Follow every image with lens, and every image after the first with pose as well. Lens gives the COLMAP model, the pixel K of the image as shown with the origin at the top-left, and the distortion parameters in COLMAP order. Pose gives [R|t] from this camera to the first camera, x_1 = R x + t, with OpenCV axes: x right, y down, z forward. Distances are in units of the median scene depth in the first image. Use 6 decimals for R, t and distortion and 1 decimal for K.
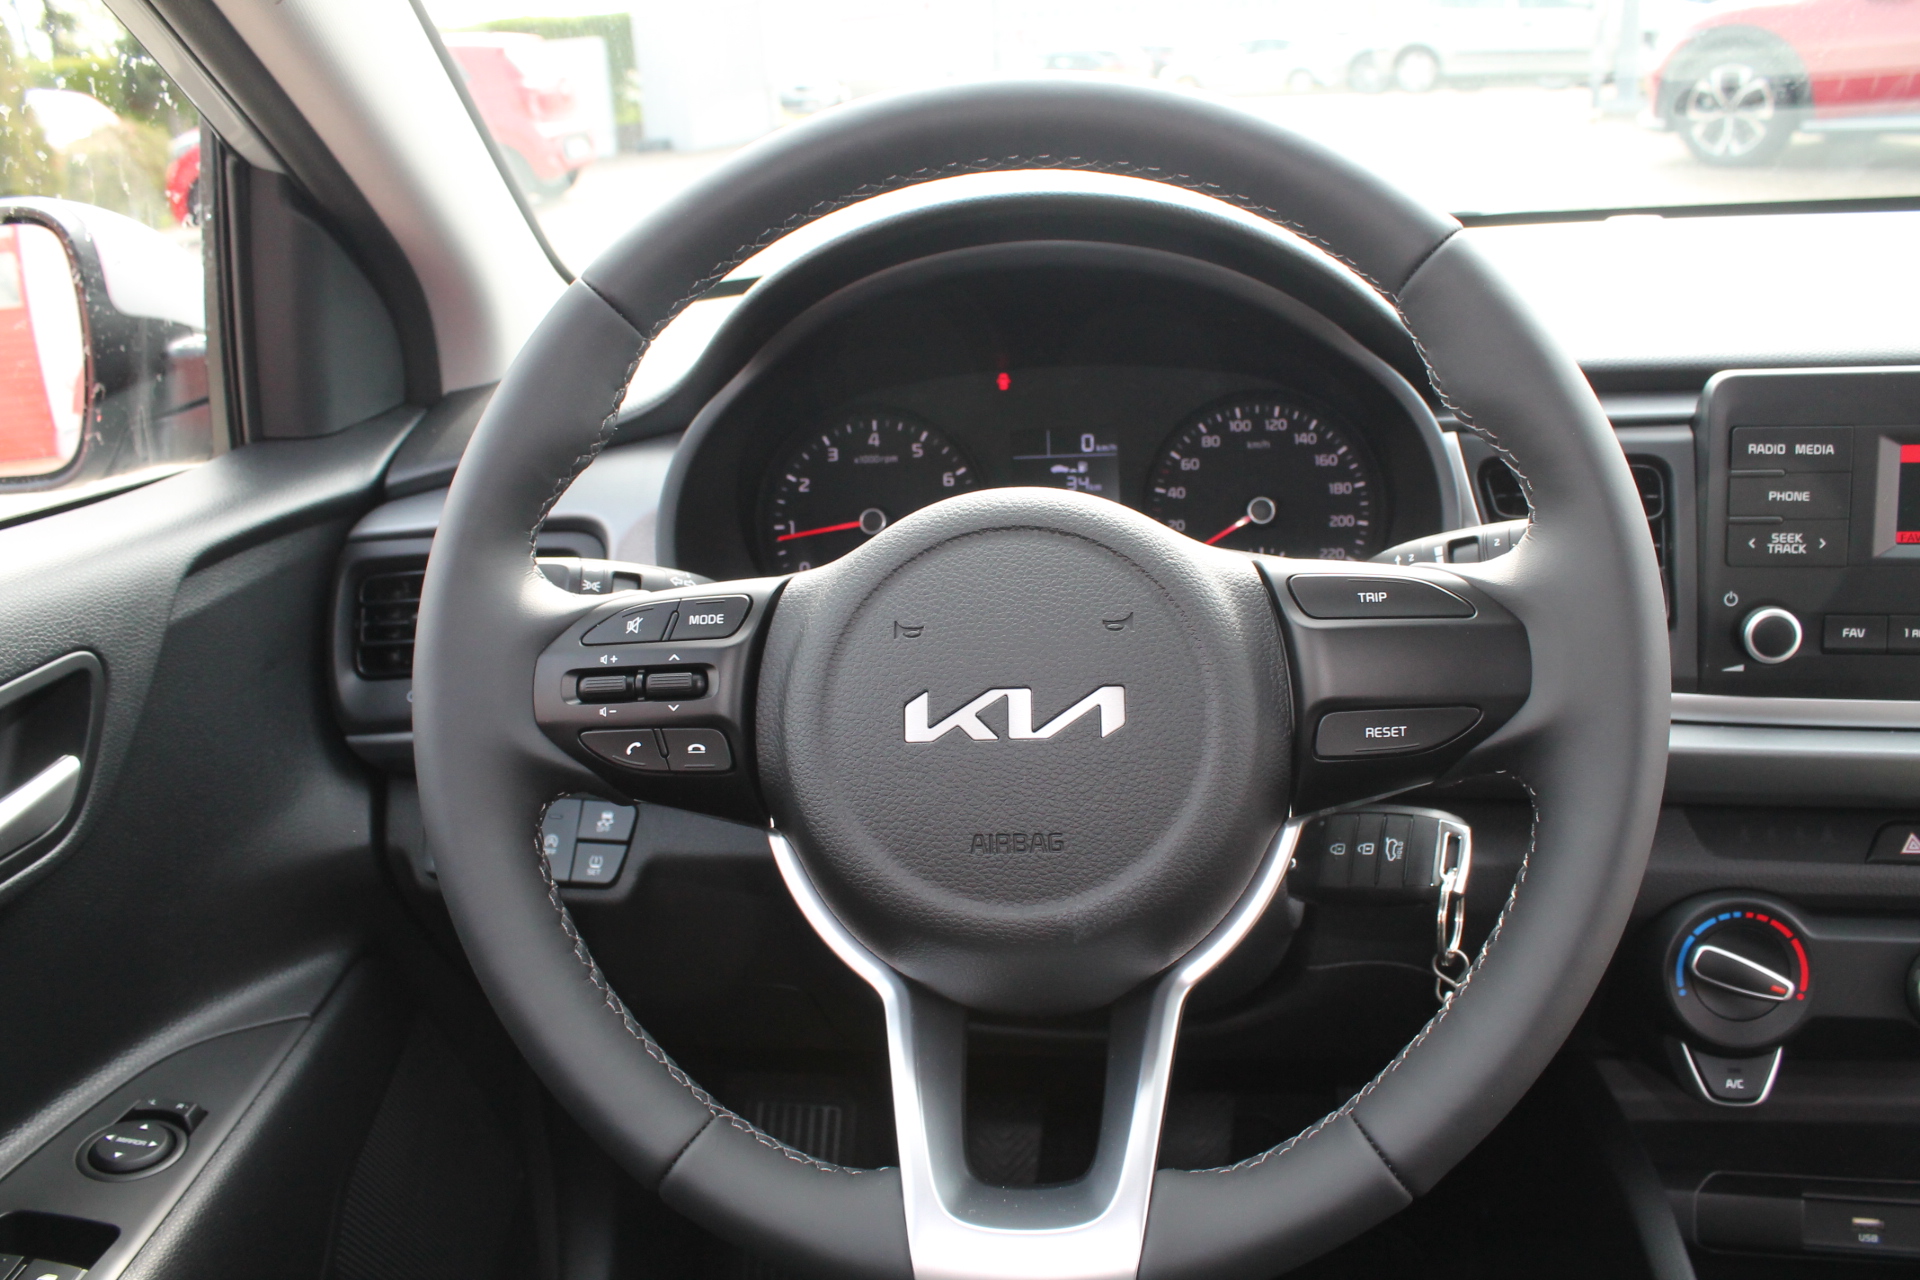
lens RADIAL K [[1581.9, 0, 960.0], [0, 1581.9, 640.0], [0, 0, 1]] dist [-0.130433, 0.006237]
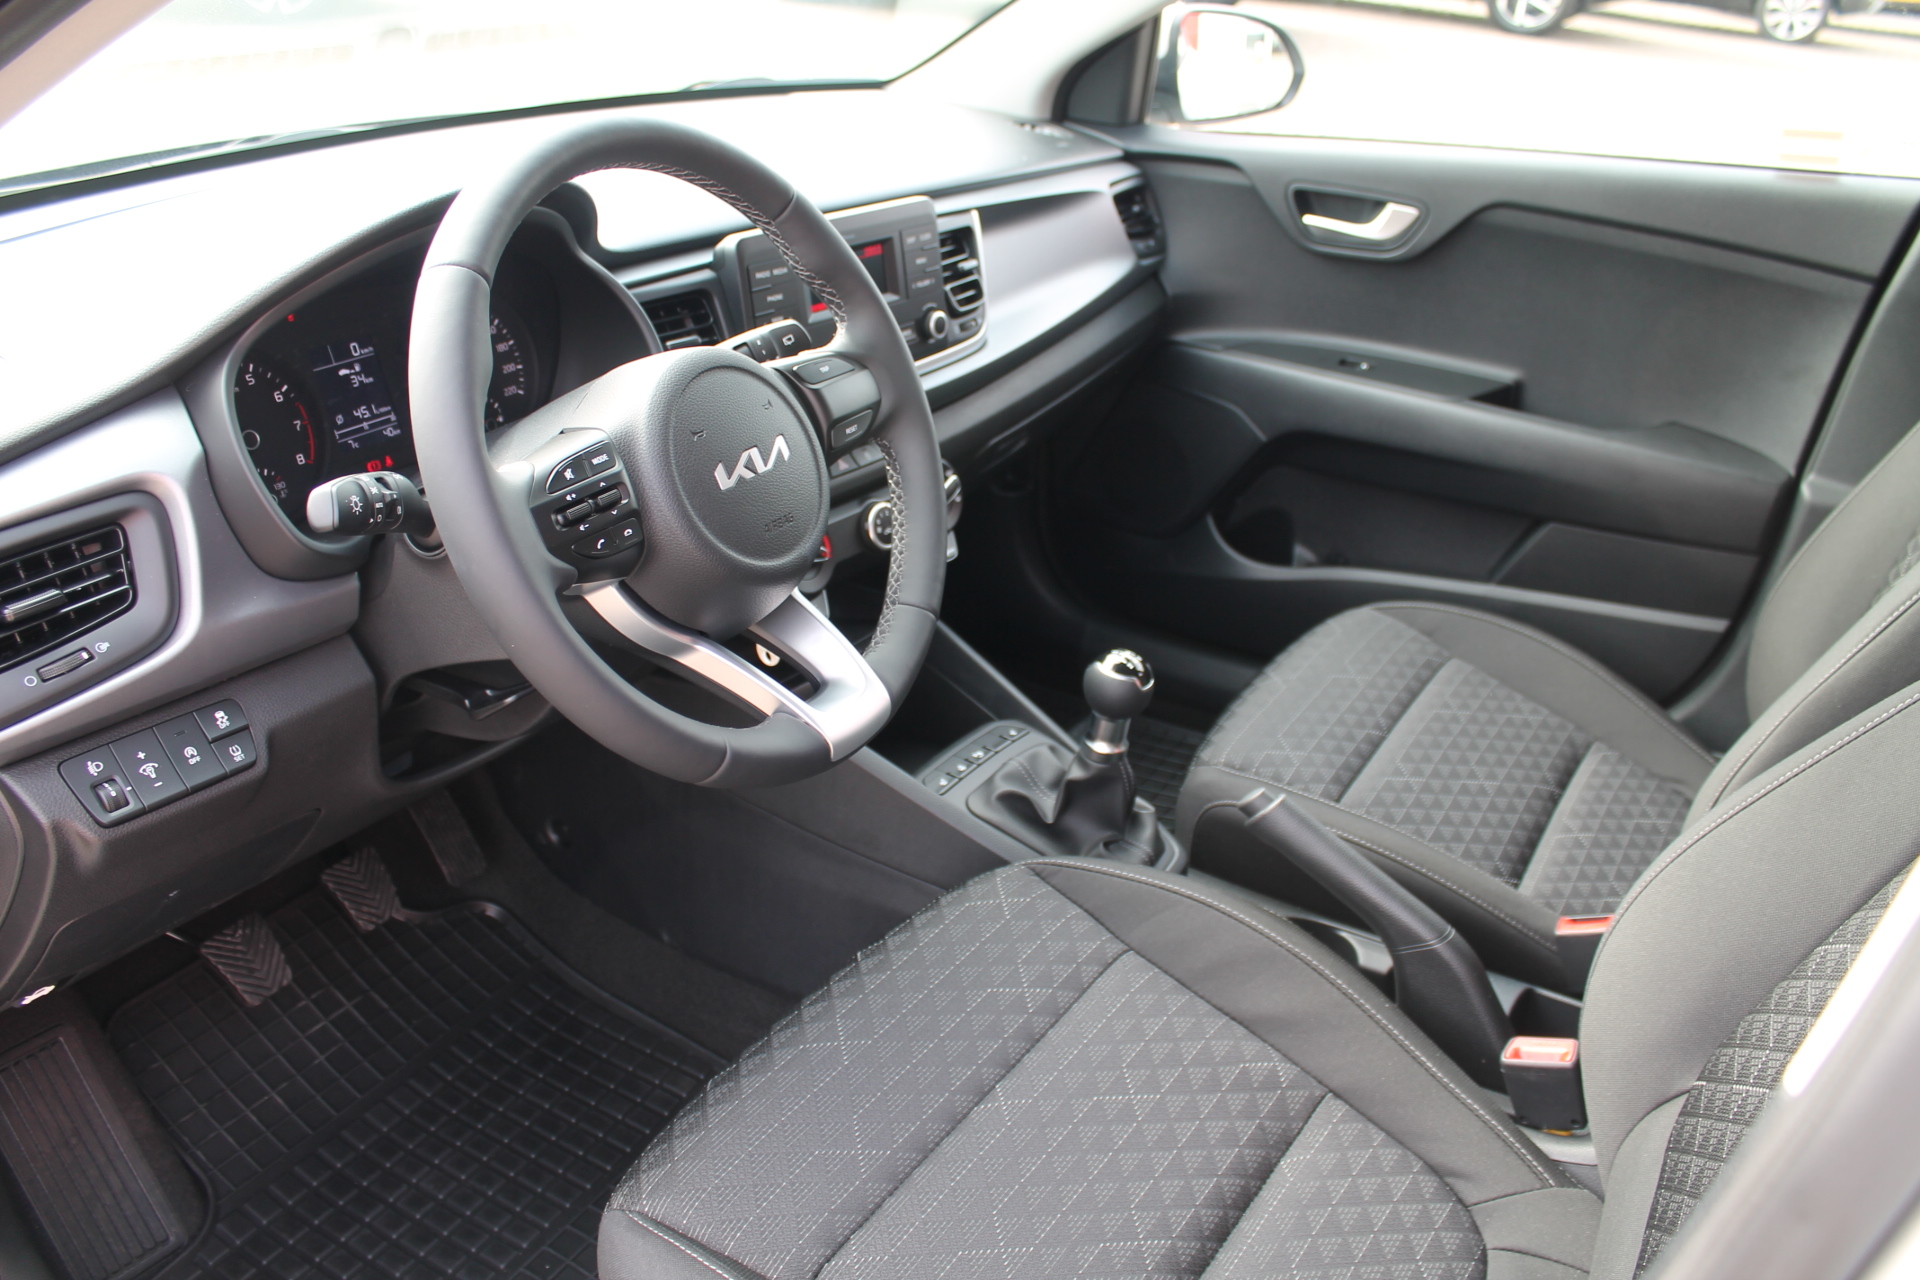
lens RADIAL K [[1611.1, 0, 960.0], [0, 1611.1, 640.0], [0, 0, 1]] dist [-0.164891, 0.158639]
pose [[0.420255, -0.320559, 0.848898, -1.455133], [0.232545, 0.942326, 0.240715, -0.146461], [-0.877102, 0.096245, 0.470562, -0.109497]]
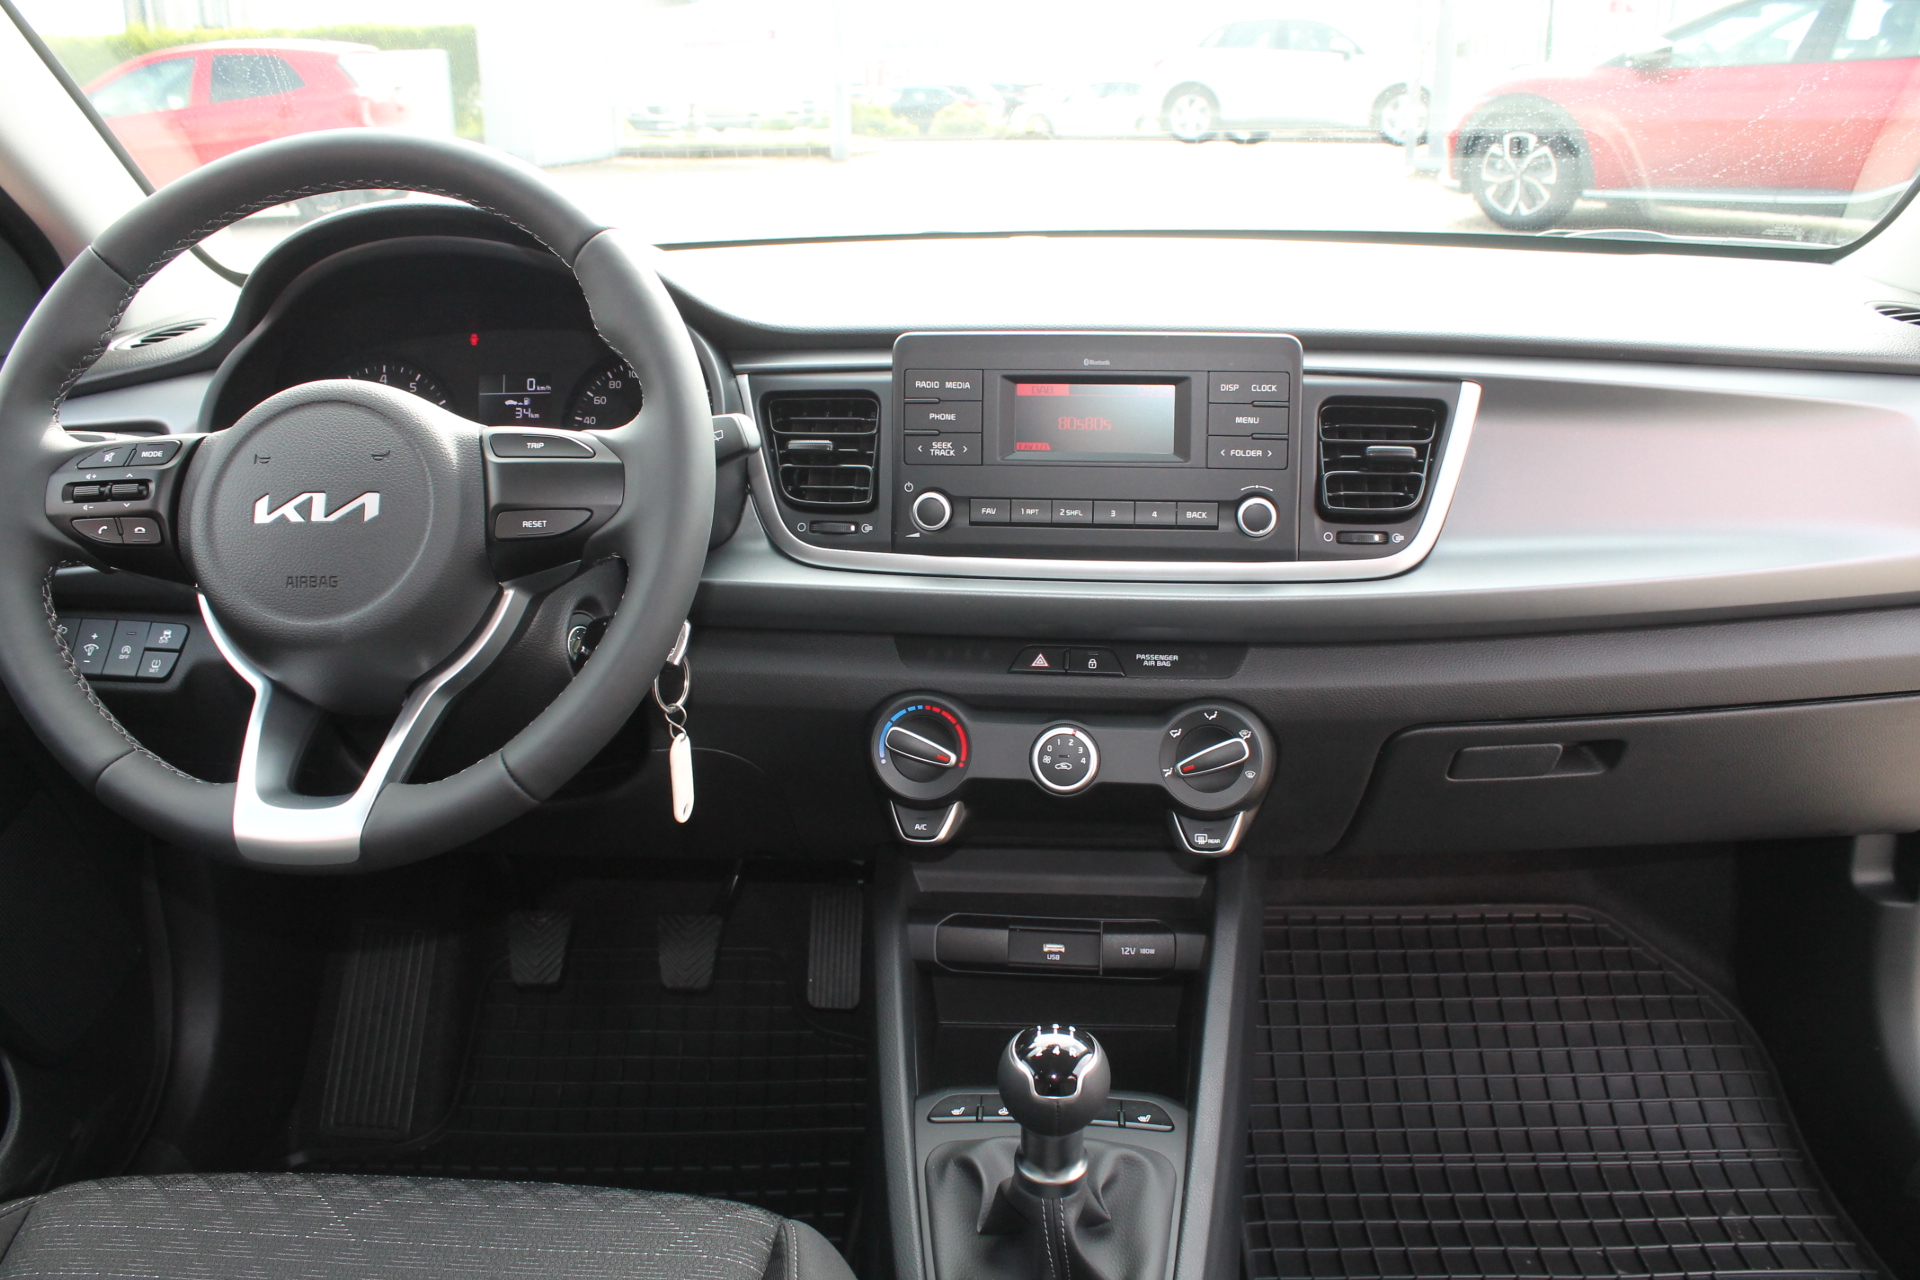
lens RADIAL K [[1611.1, 0, 960.0], [0, 1611.1, 640.0], [0, 0, 1]] dist [-0.164891, 0.158639]
pose [[0.995686, 0.026641, 0.088878, 0.535300], [-0.024908, 0.999478, -0.020550, 0.191638], [-0.089379, 0.018248, 0.995831, -0.687142]]
